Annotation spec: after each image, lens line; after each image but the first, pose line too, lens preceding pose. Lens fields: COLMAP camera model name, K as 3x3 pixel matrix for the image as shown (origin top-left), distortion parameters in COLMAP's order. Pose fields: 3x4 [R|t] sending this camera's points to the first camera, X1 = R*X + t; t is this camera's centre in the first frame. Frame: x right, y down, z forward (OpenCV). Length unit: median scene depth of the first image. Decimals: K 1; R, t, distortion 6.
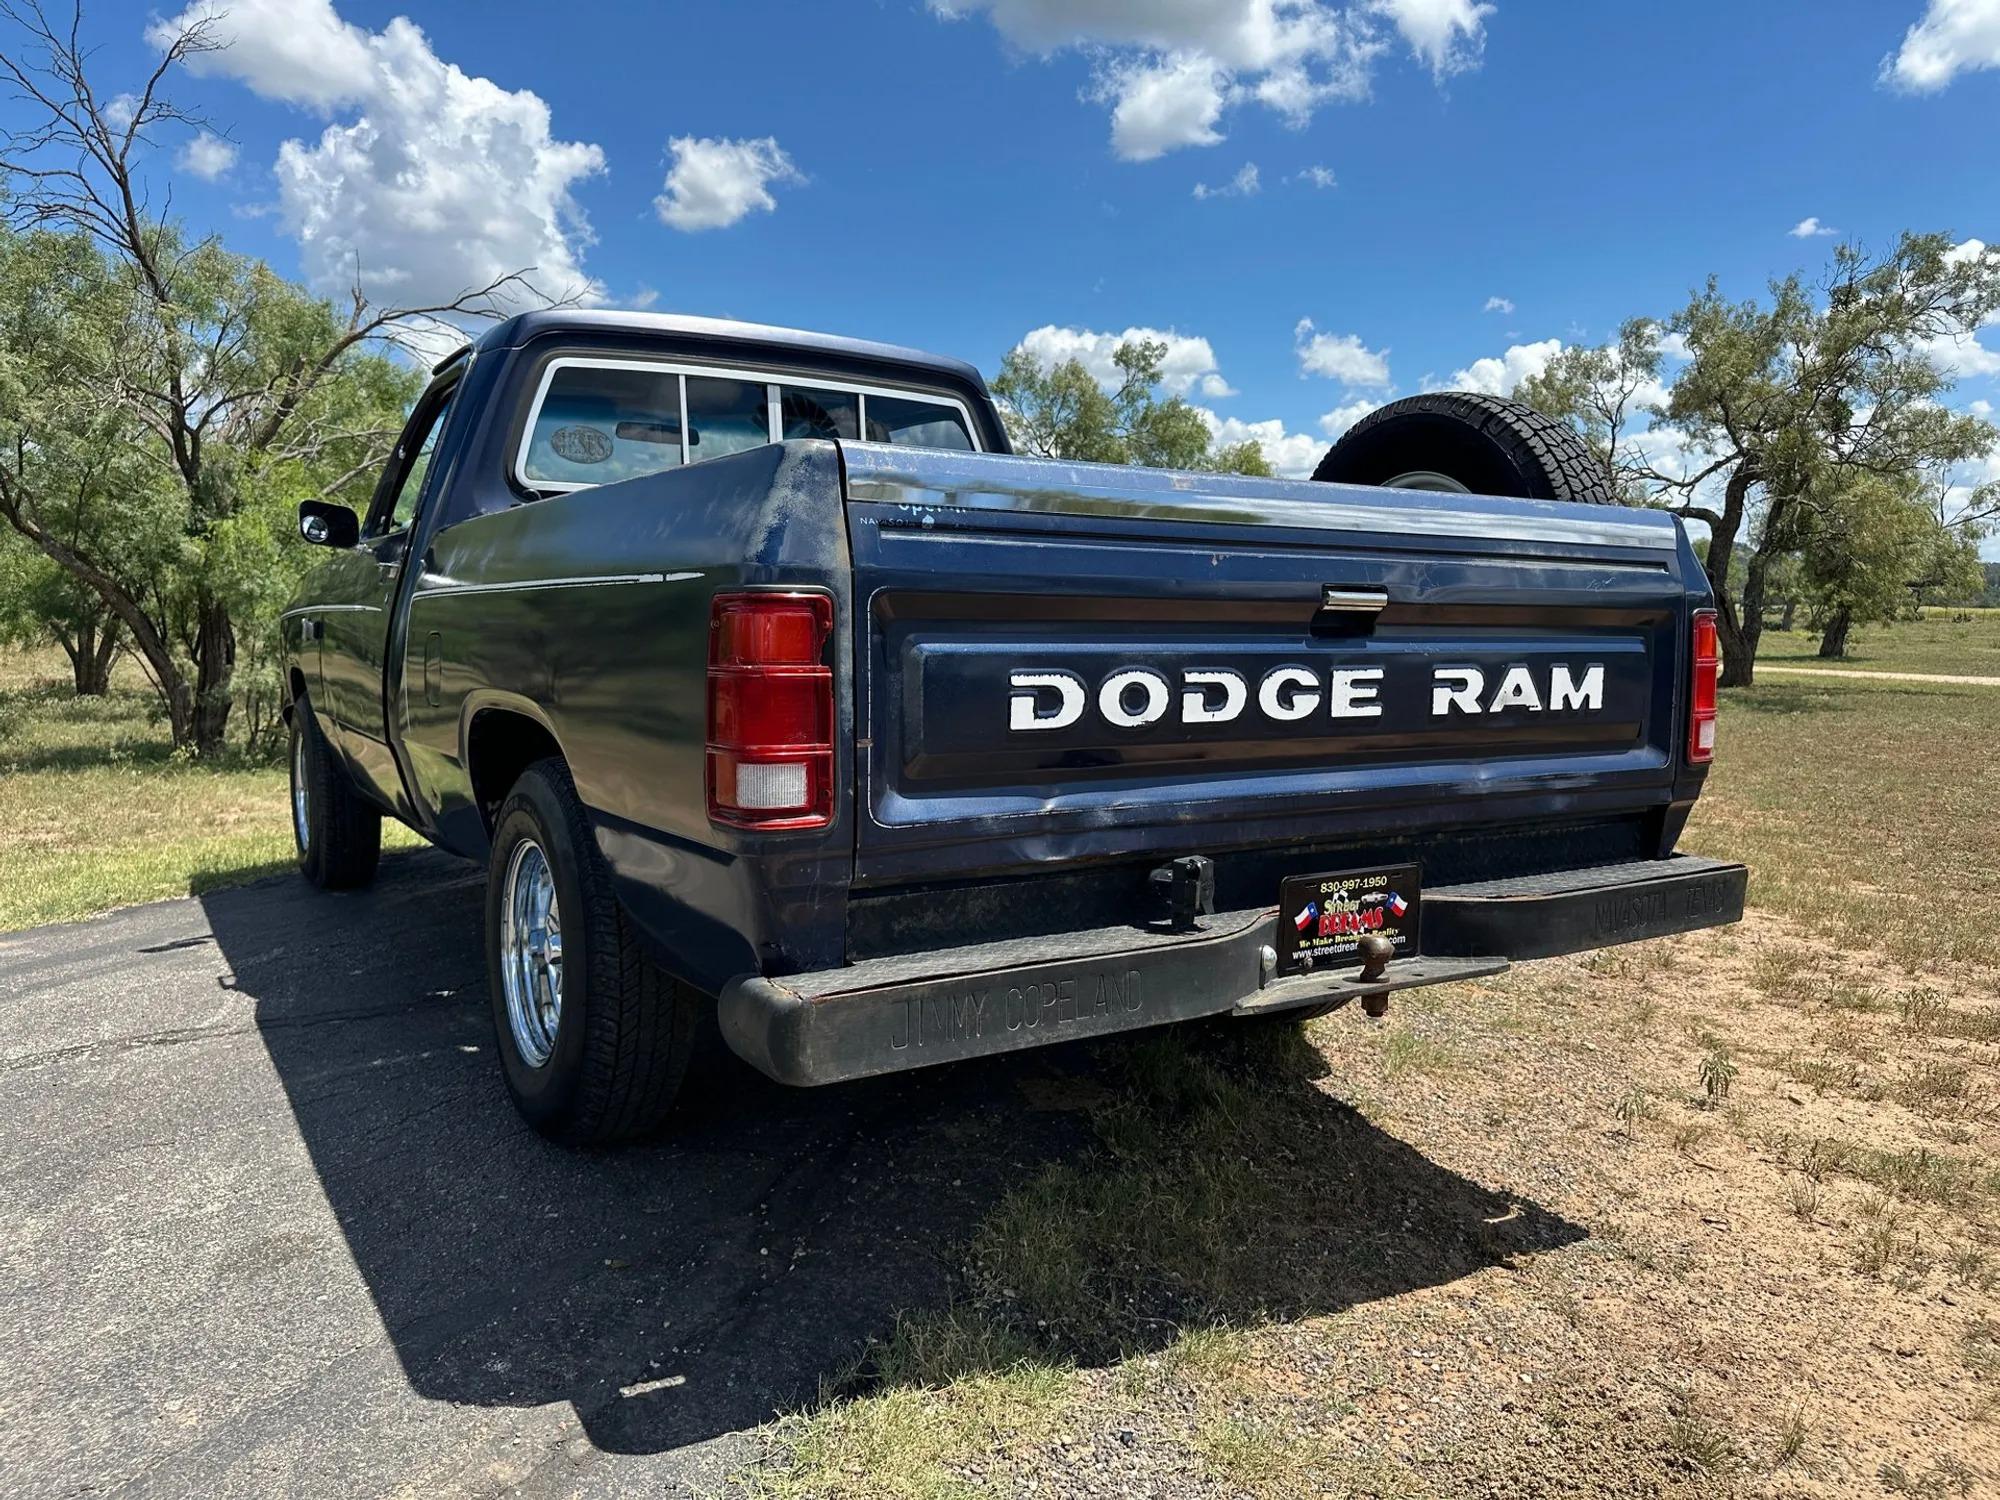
lens RADIAL K [[1453.7, 0, 1004.0], [0, 1453.7, 749.1], [0, 0, 1]] dist [0.024129, -0.038236]
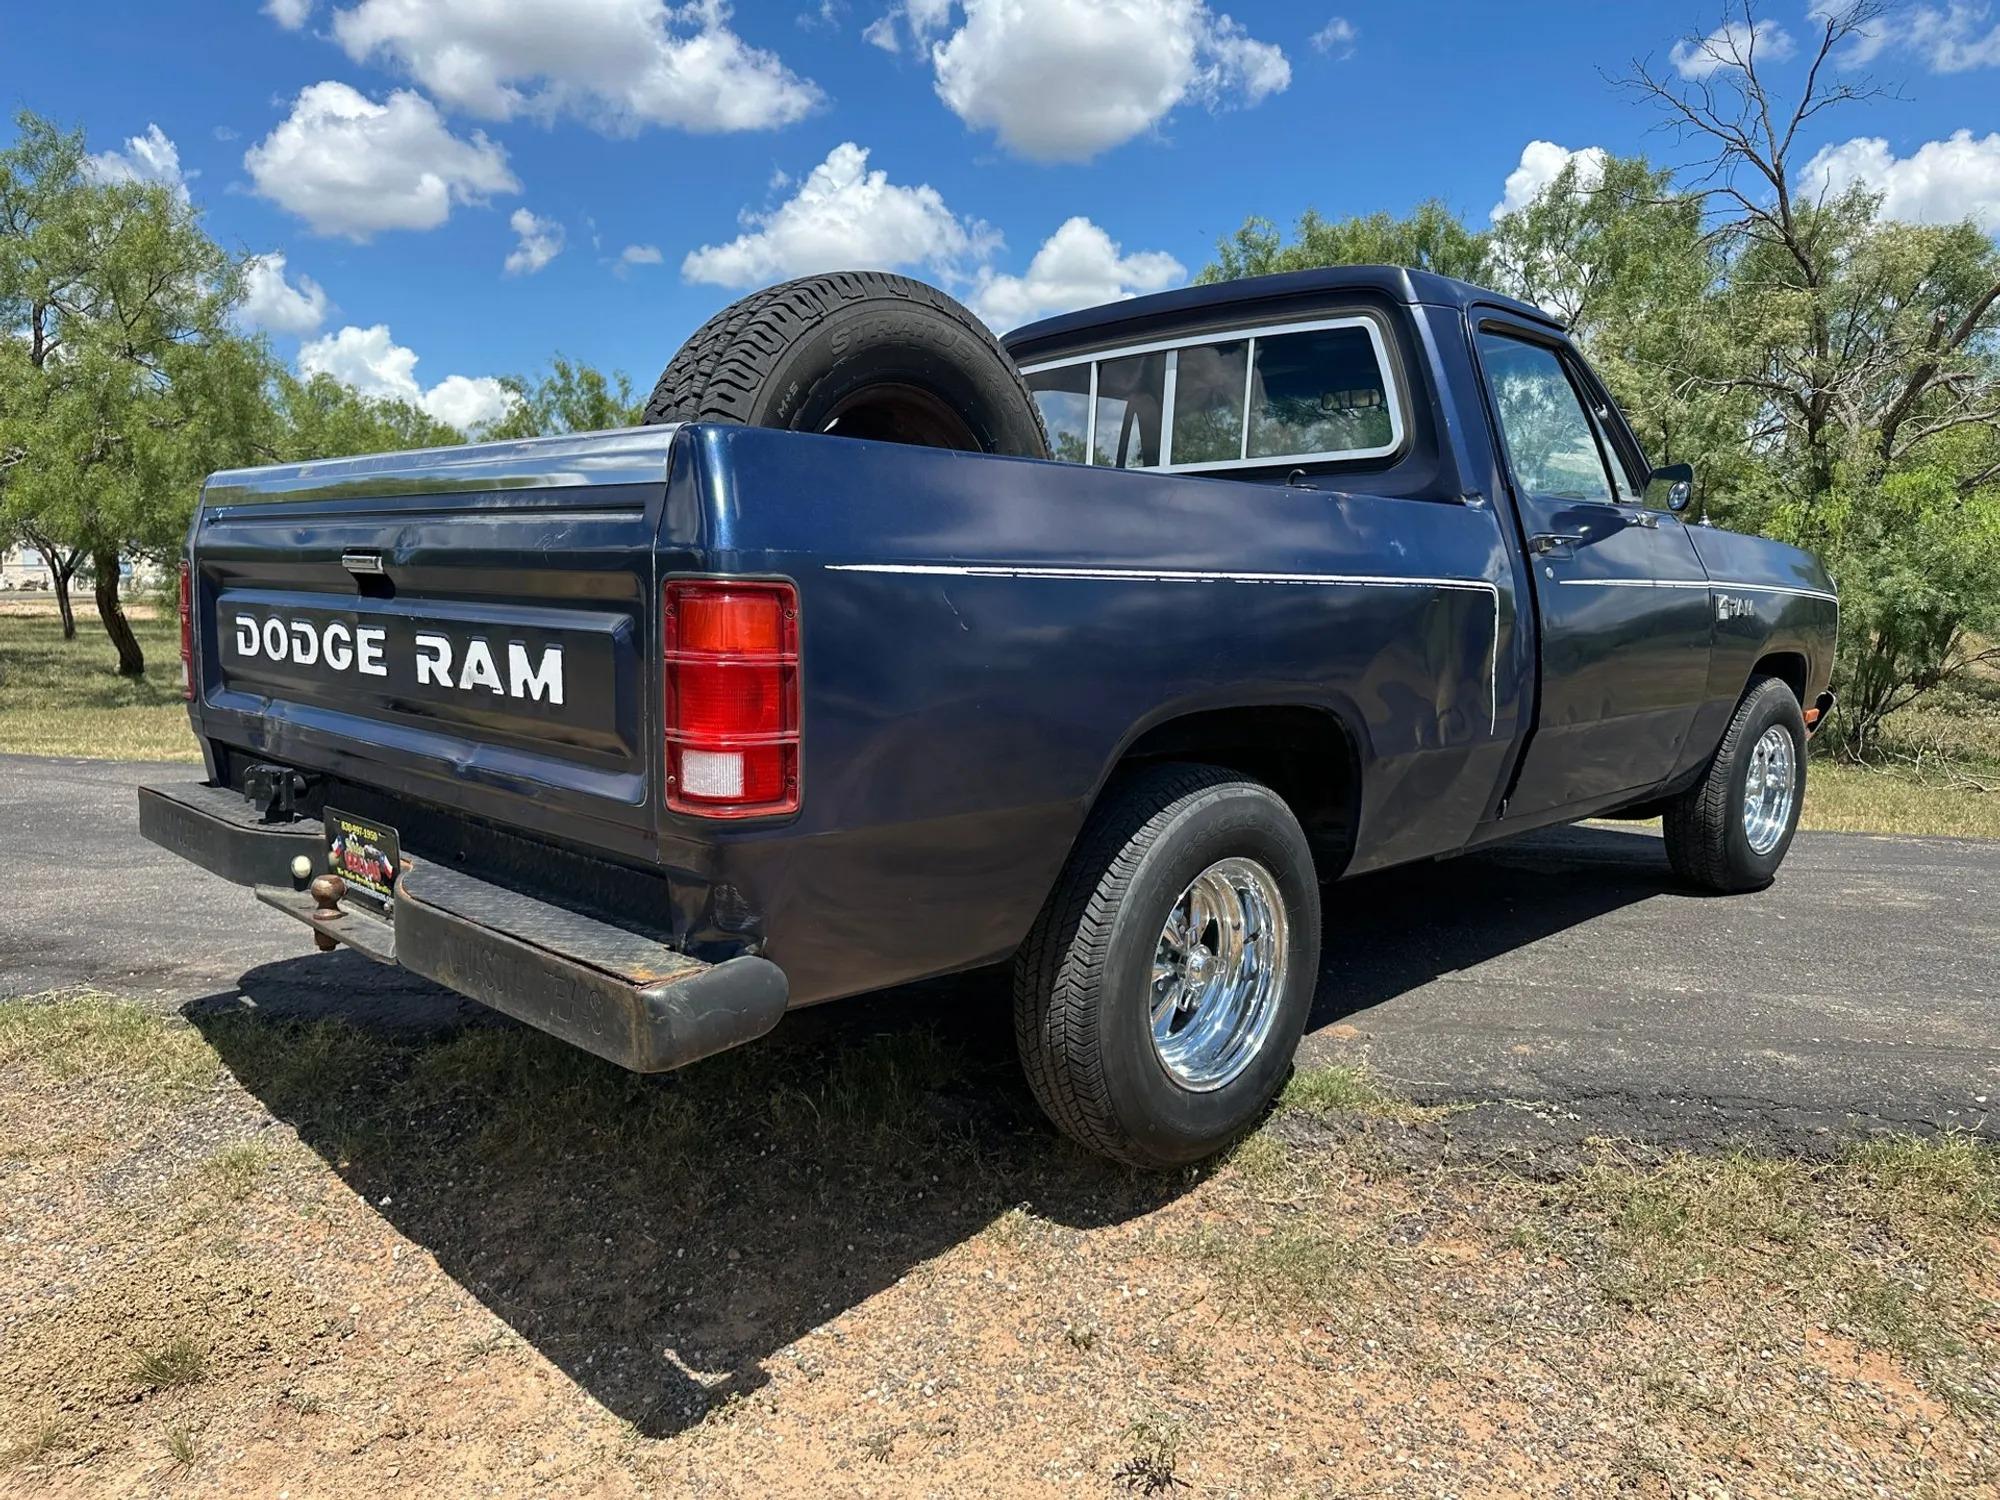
lens RADIAL K [[1463.5, 0, 997.3], [0, 1463.5, 758.0], [0, 0, 1]] dist [-0.001305, -0.006227]
pose [[0.220241, 0.116169, -0.968503, 1.175875], [-0.104916, 0.989944, 0.094882, -0.094347], [0.969787, 0.080715, 0.230214, 1.029928]]
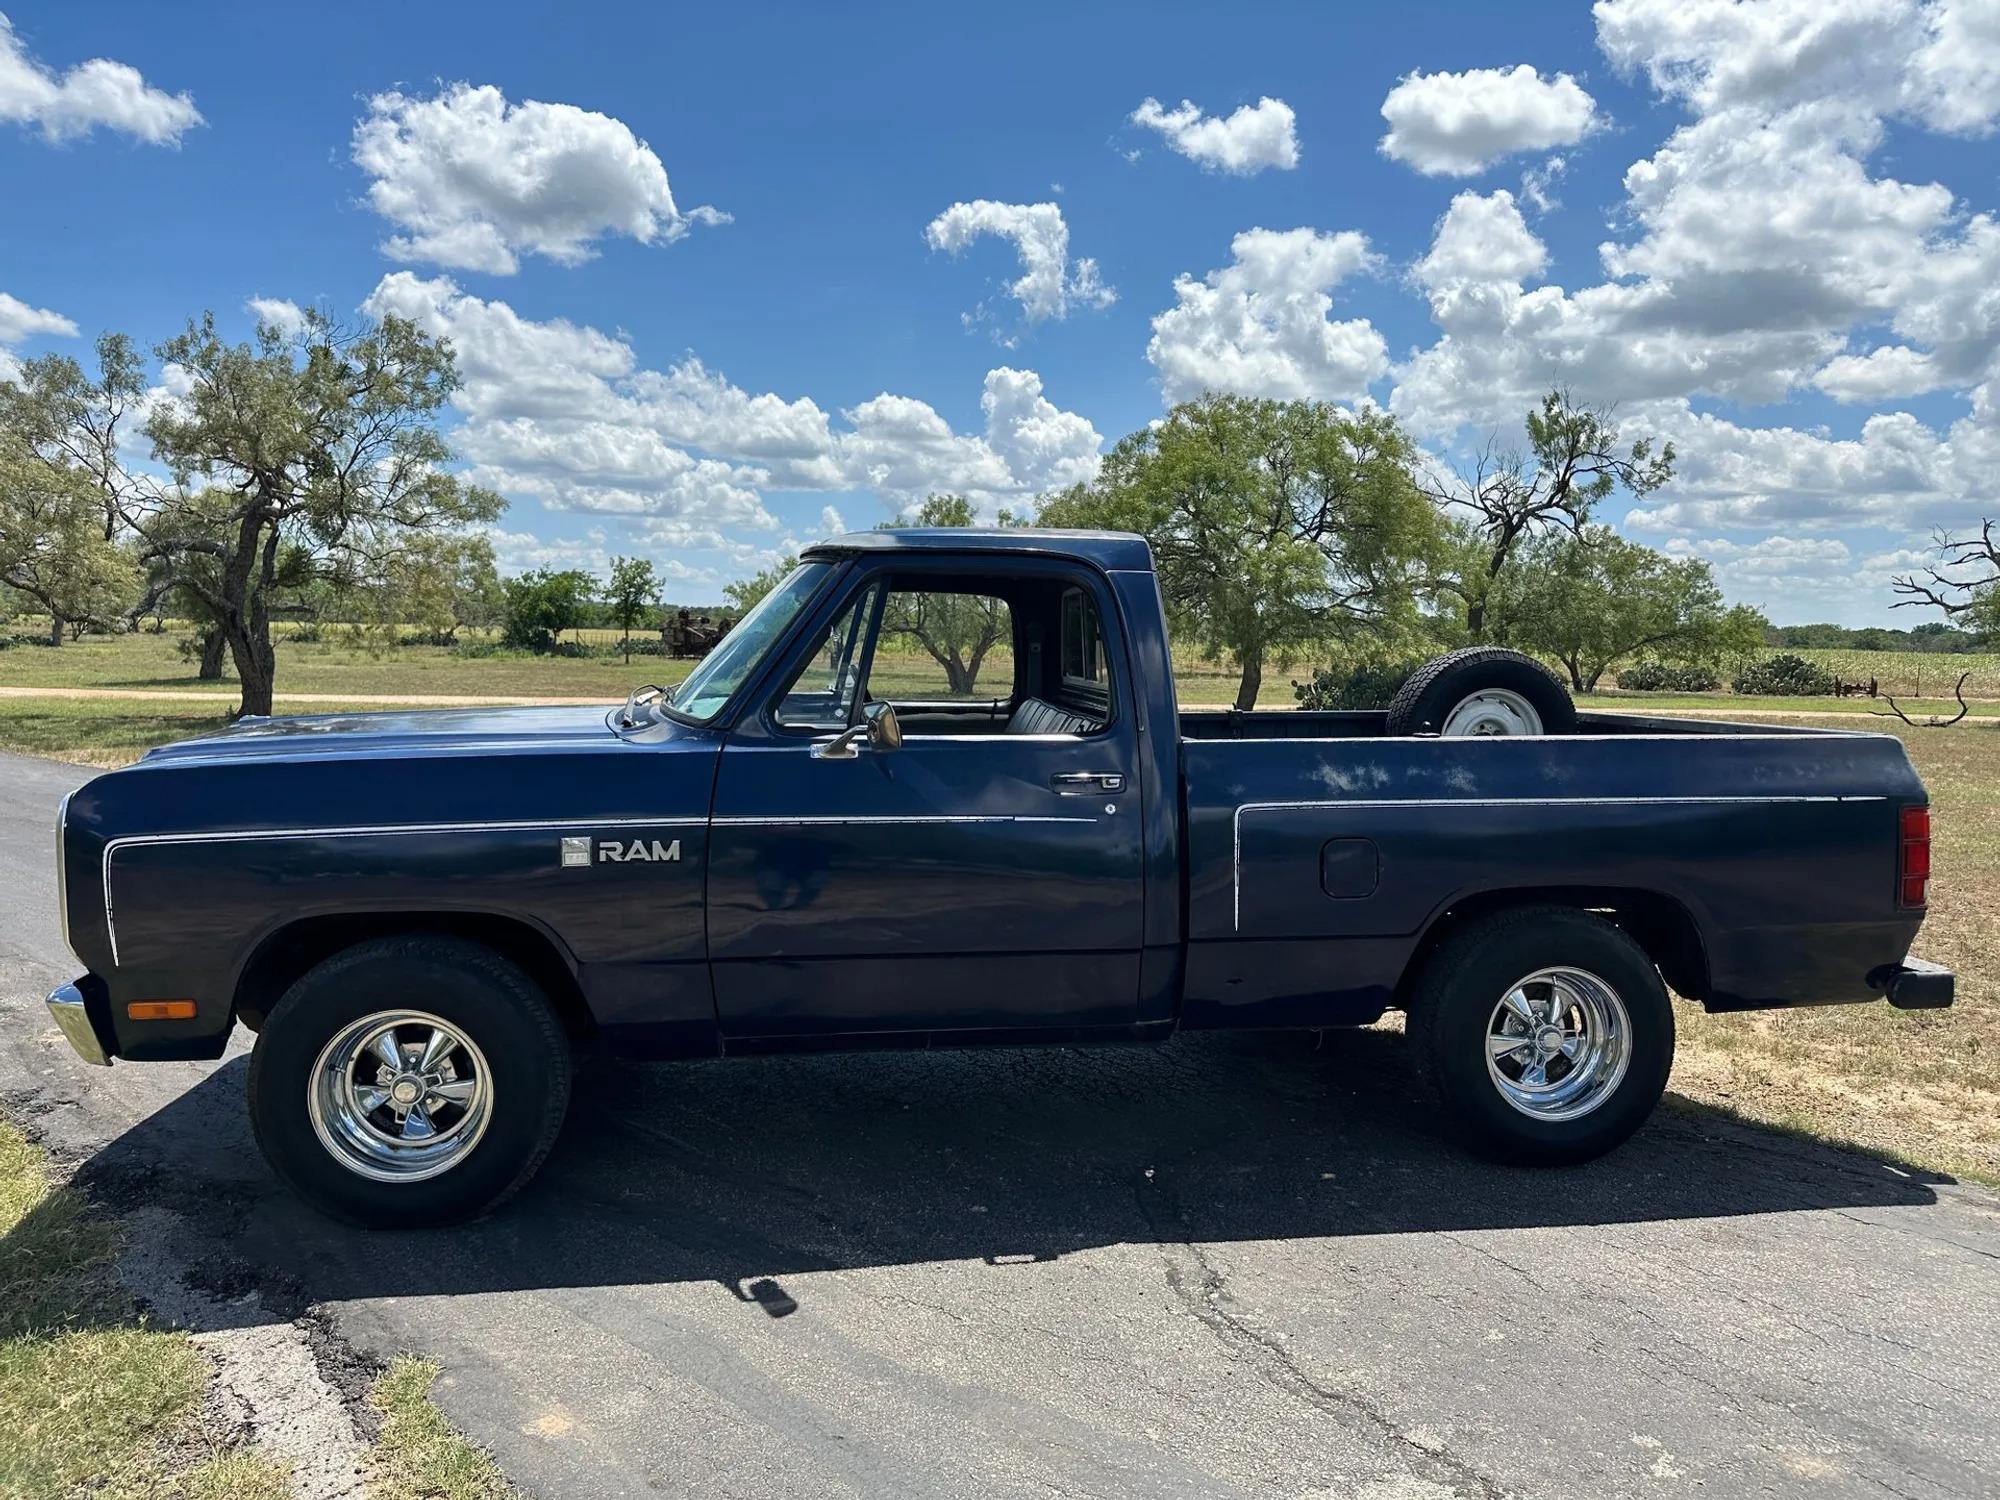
lens RADIAL K [[1441.6, 0, 1011.1], [0, 1441.6, 746.9], [0, 0, 1]] dist [0.013030, 0.003570]
pose [[0.408050, -0.076133, 0.909780, -1.818545], [0.077592, 0.995803, 0.048530, -0.267794], [-0.909657, 0.050788, 0.412244, 0.856928]]
